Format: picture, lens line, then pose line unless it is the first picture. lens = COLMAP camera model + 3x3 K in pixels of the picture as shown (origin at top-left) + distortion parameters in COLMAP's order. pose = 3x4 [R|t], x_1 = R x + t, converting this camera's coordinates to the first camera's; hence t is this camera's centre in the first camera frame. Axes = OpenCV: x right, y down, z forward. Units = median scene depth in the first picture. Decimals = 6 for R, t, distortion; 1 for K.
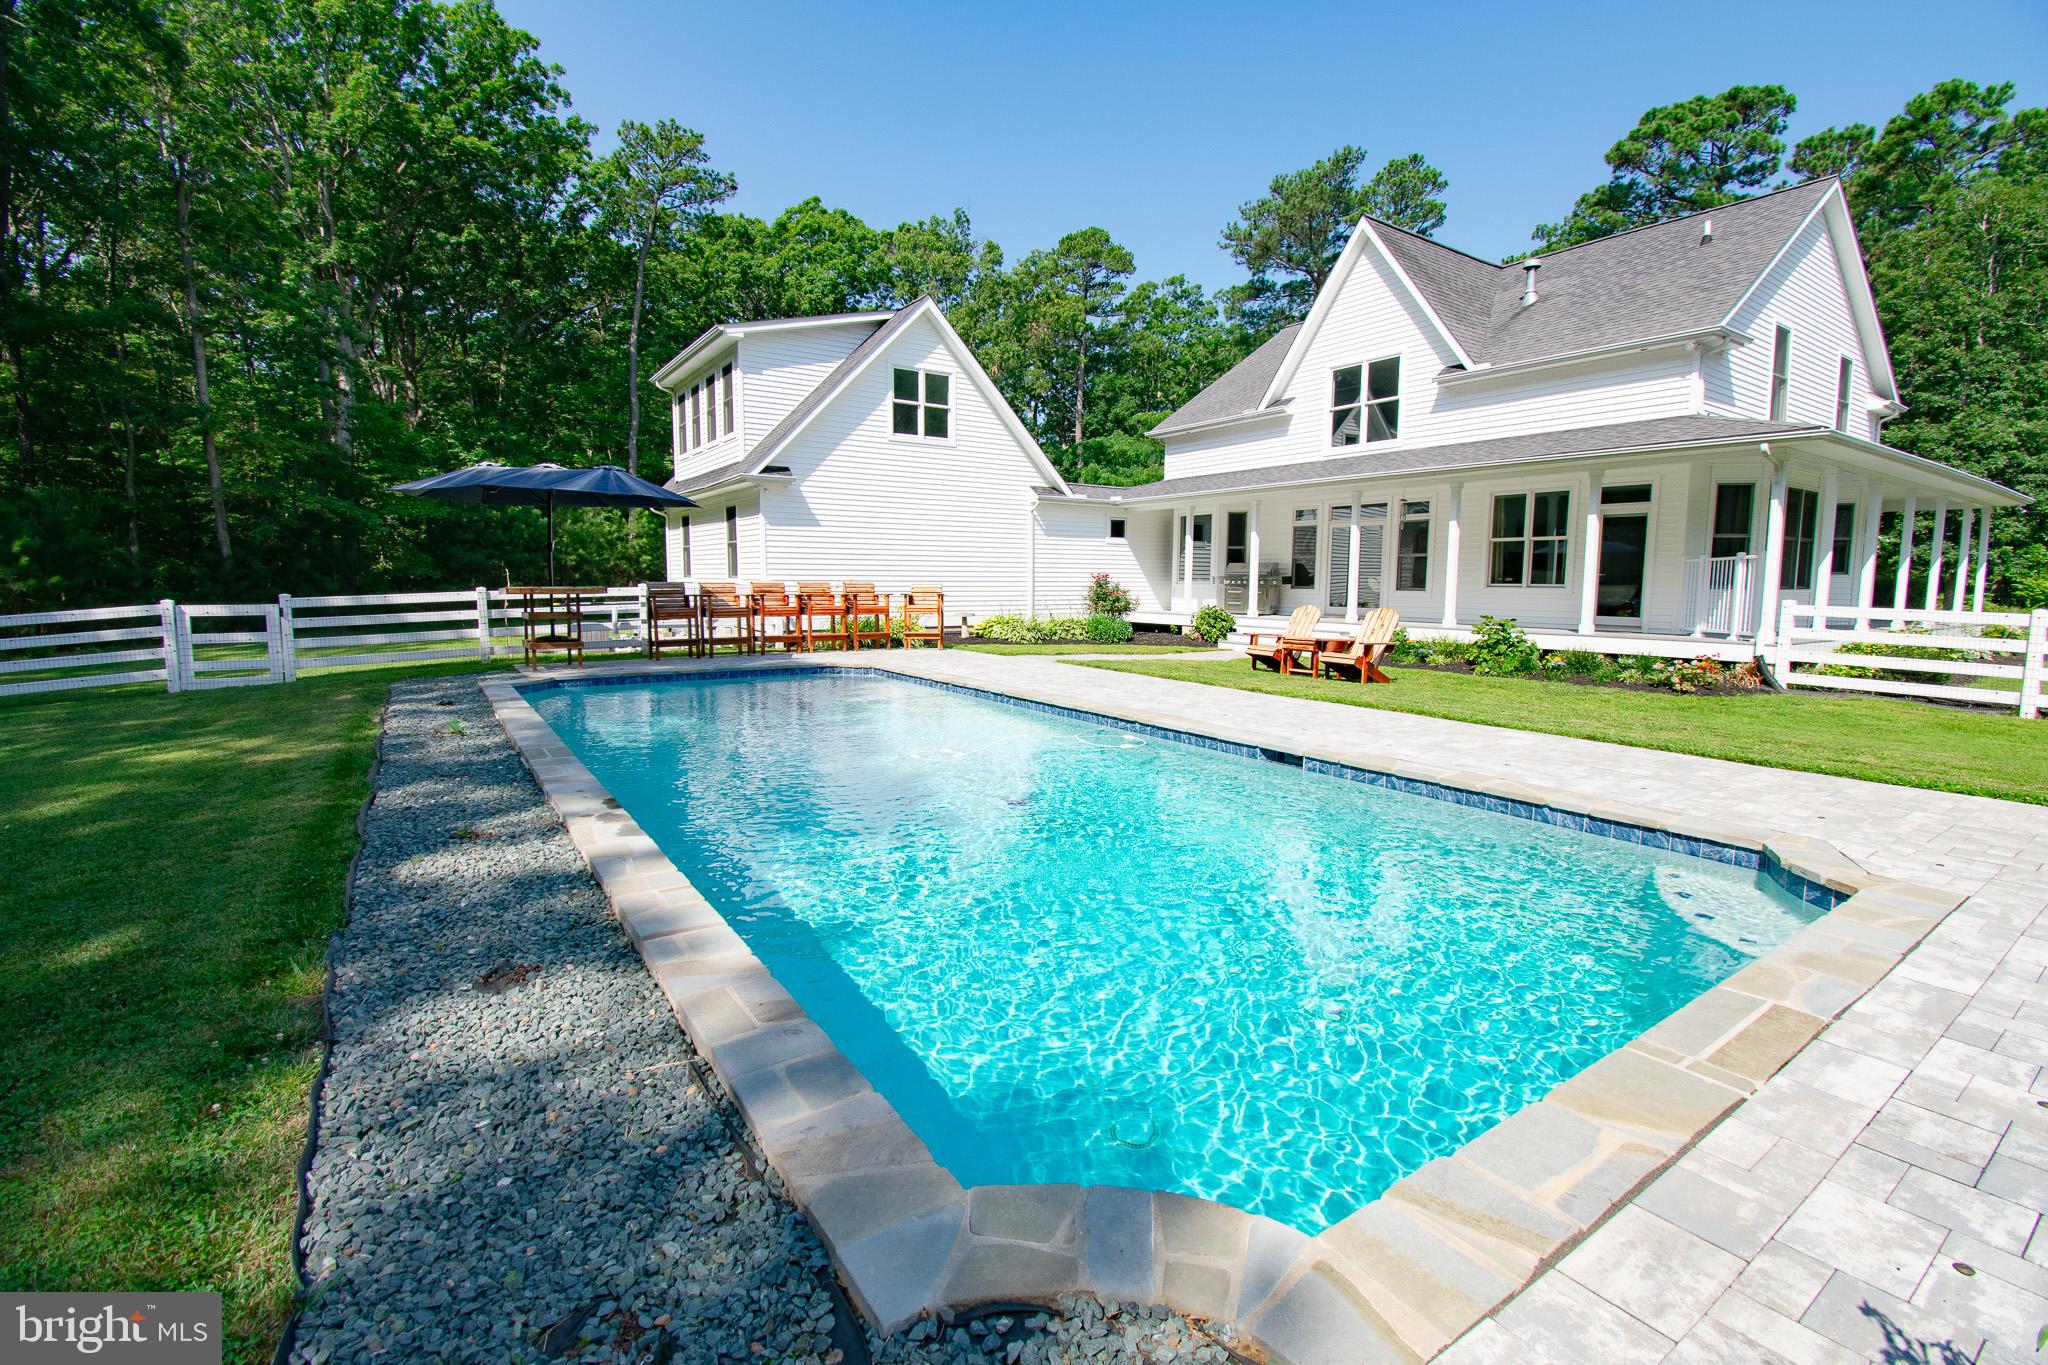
lens RADIAL K [[892.0, 0, 1024.5], [0, 892.0, 687.7], [0, 0, 1]] dist [-0.009801, -0.008661]
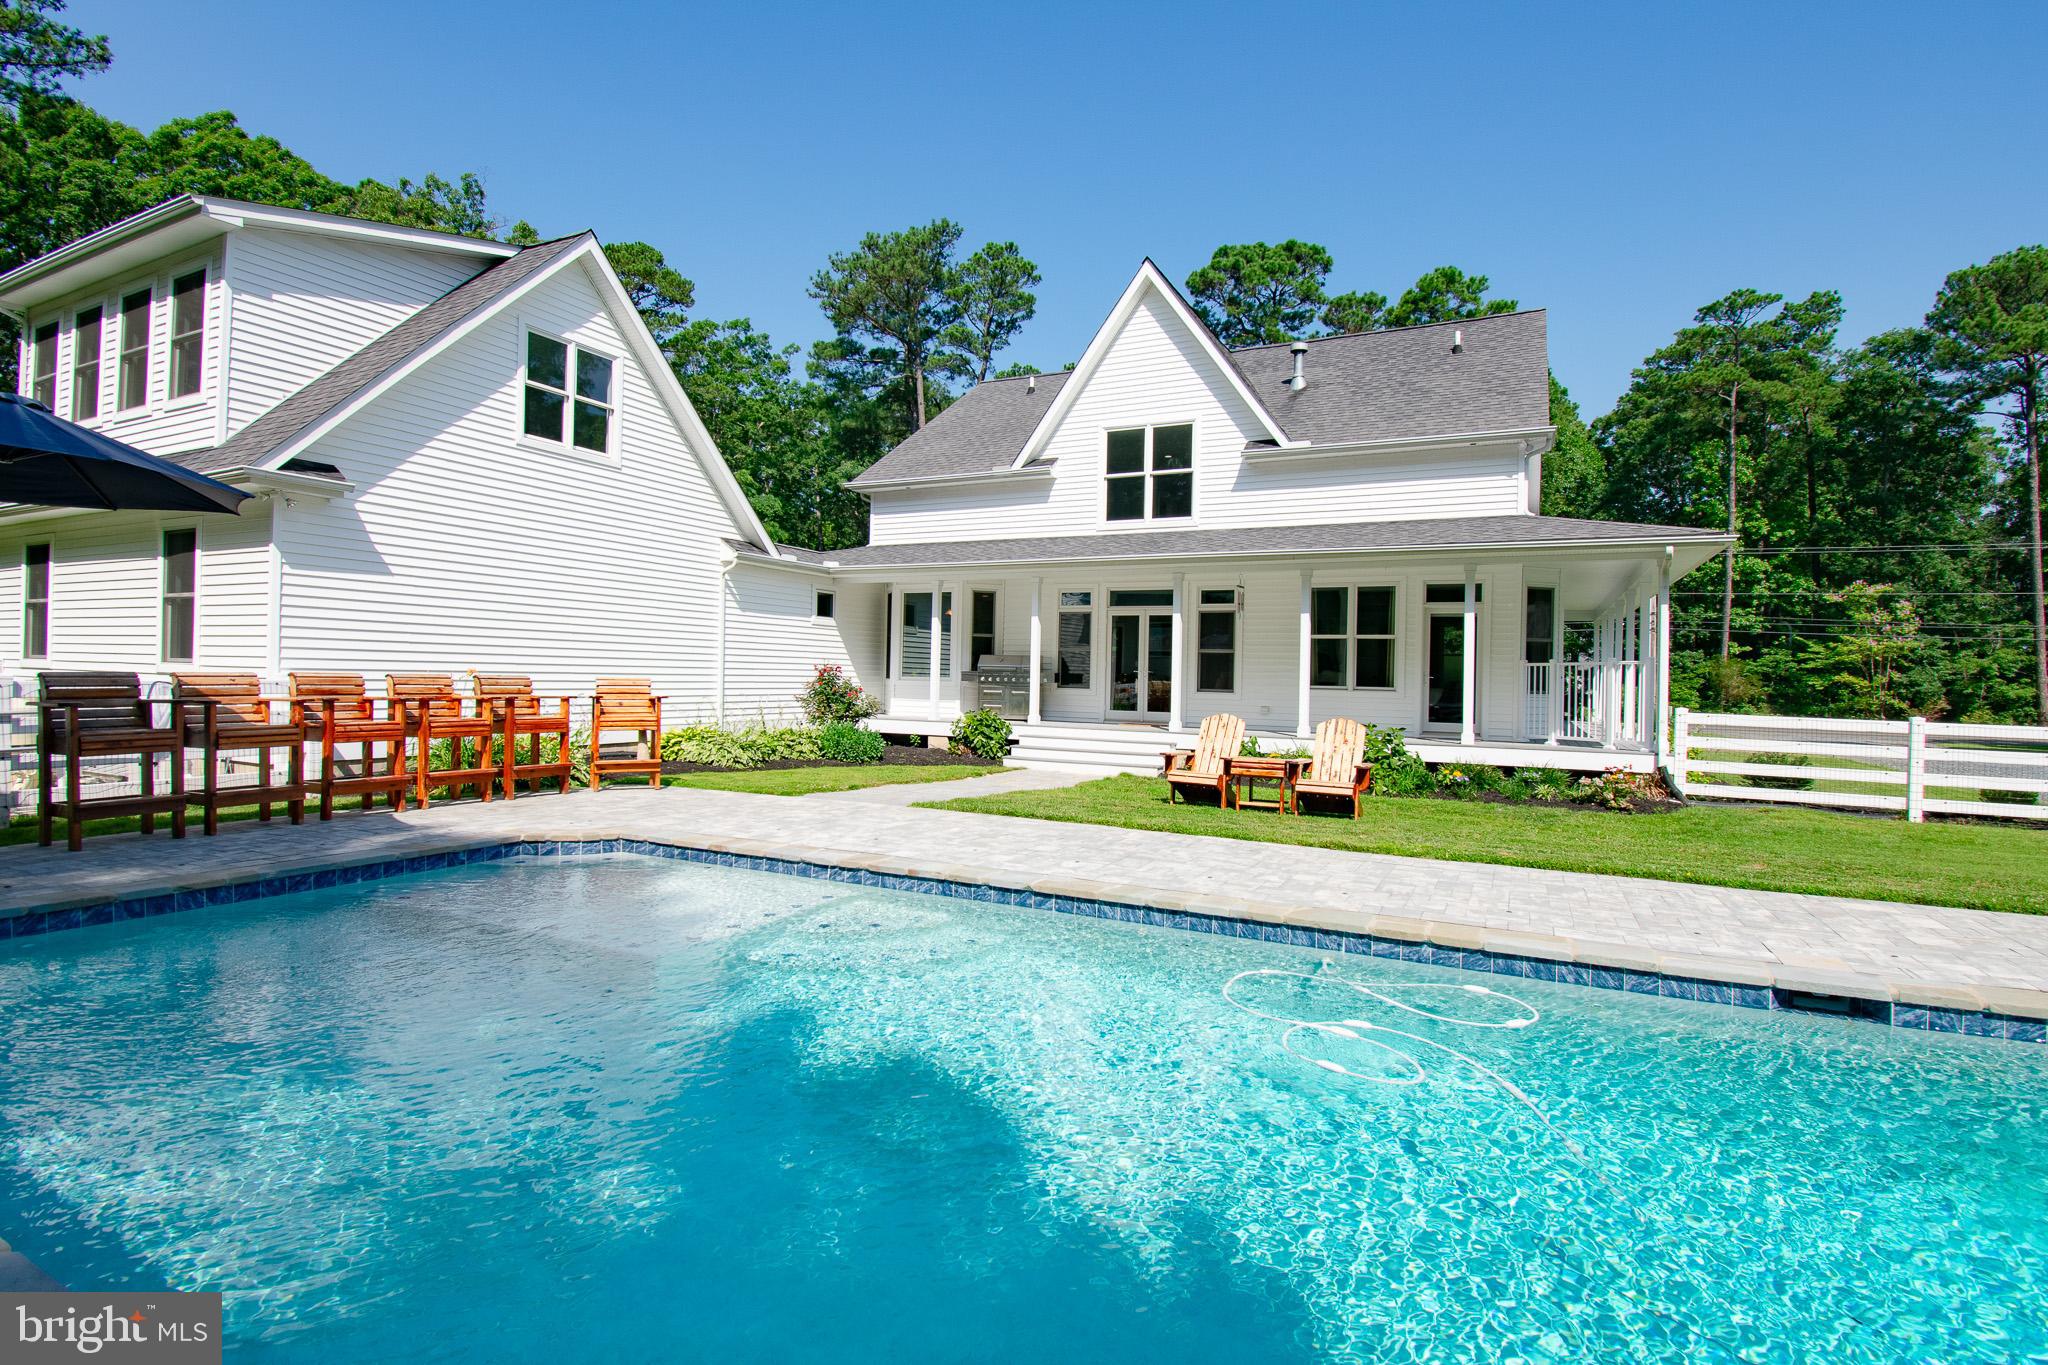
lens RADIAL K [[984.5, 0, 1030.5], [0, 984.5, 677.1], [0, 0, 1]] dist [-0.000780, -0.015584]
pose [[0.868170, 0.012376, 0.496112, -0.173710], [0.044000, 0.993832, -0.101791, -0.033142], [-0.494312, 0.110201, 0.862271, 0.253672]]
